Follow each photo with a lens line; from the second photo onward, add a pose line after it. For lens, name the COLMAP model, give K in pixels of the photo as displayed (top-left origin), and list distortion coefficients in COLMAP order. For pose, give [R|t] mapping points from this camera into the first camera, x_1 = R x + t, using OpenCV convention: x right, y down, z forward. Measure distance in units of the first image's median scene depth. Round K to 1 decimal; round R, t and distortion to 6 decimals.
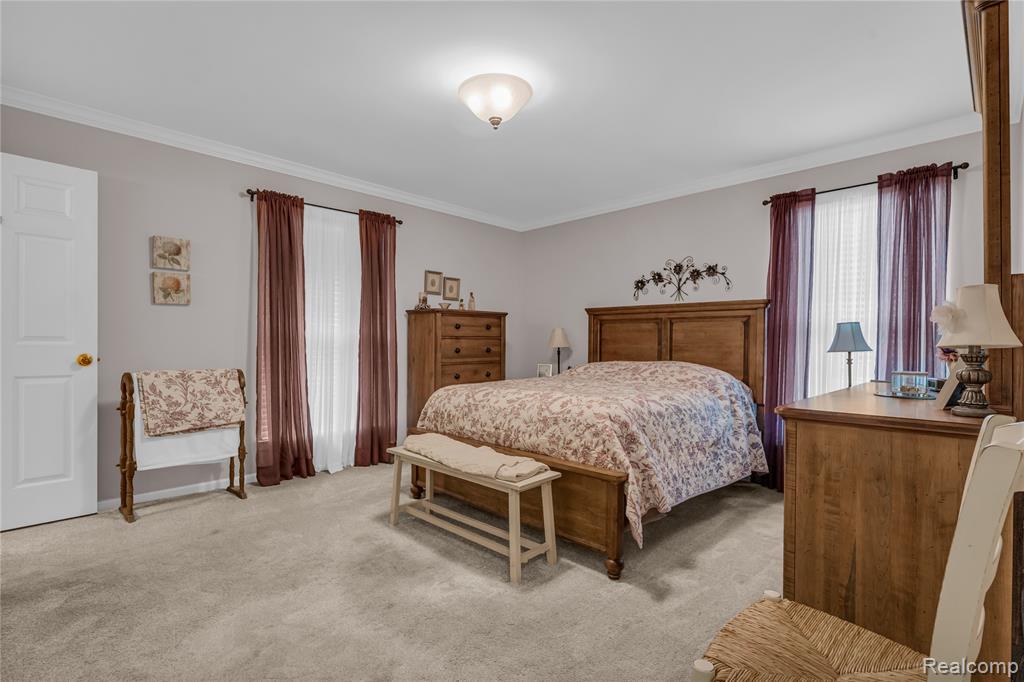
lens RADIAL K [[471.9, 0, 515.5], [0, 471.9, 349.6], [0, 0, 1]] dist [0.000153, 0.000443]
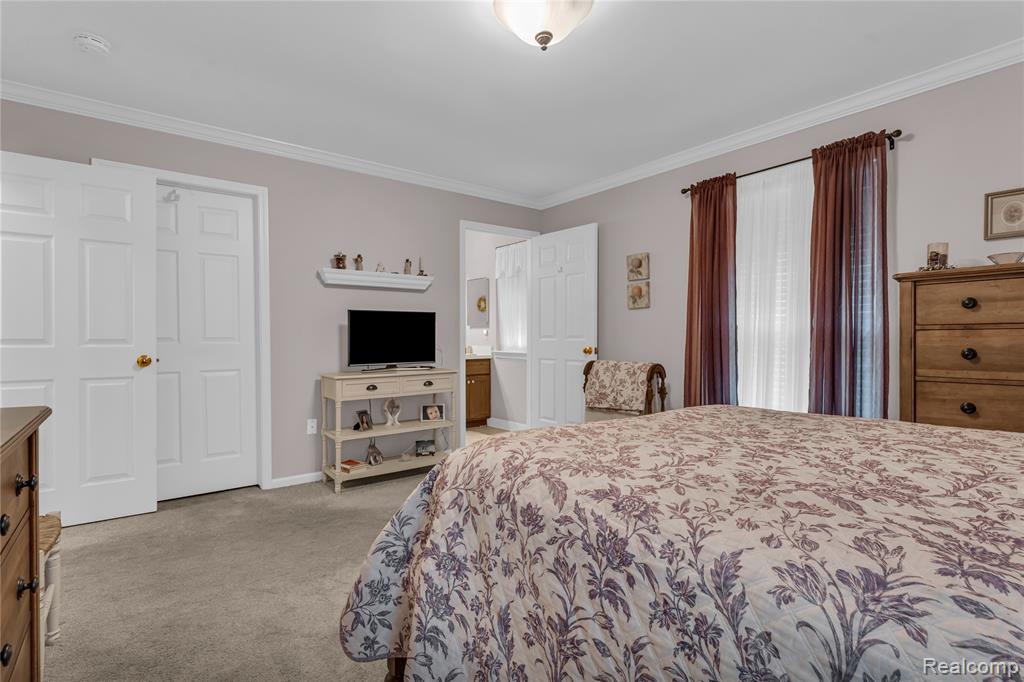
lens RADIAL K [[486.9, 0, 512.0], [0, 486.9, 341.0], [0, 0, 1]] dist [0.002875, 0.000336]
pose [[-0.116847, 0.002169, -0.993148, 0.573021], [-0.009773, 0.999947, 0.003334, -0.010934], [0.993102, 0.010096, -0.116819, 0.819319]]
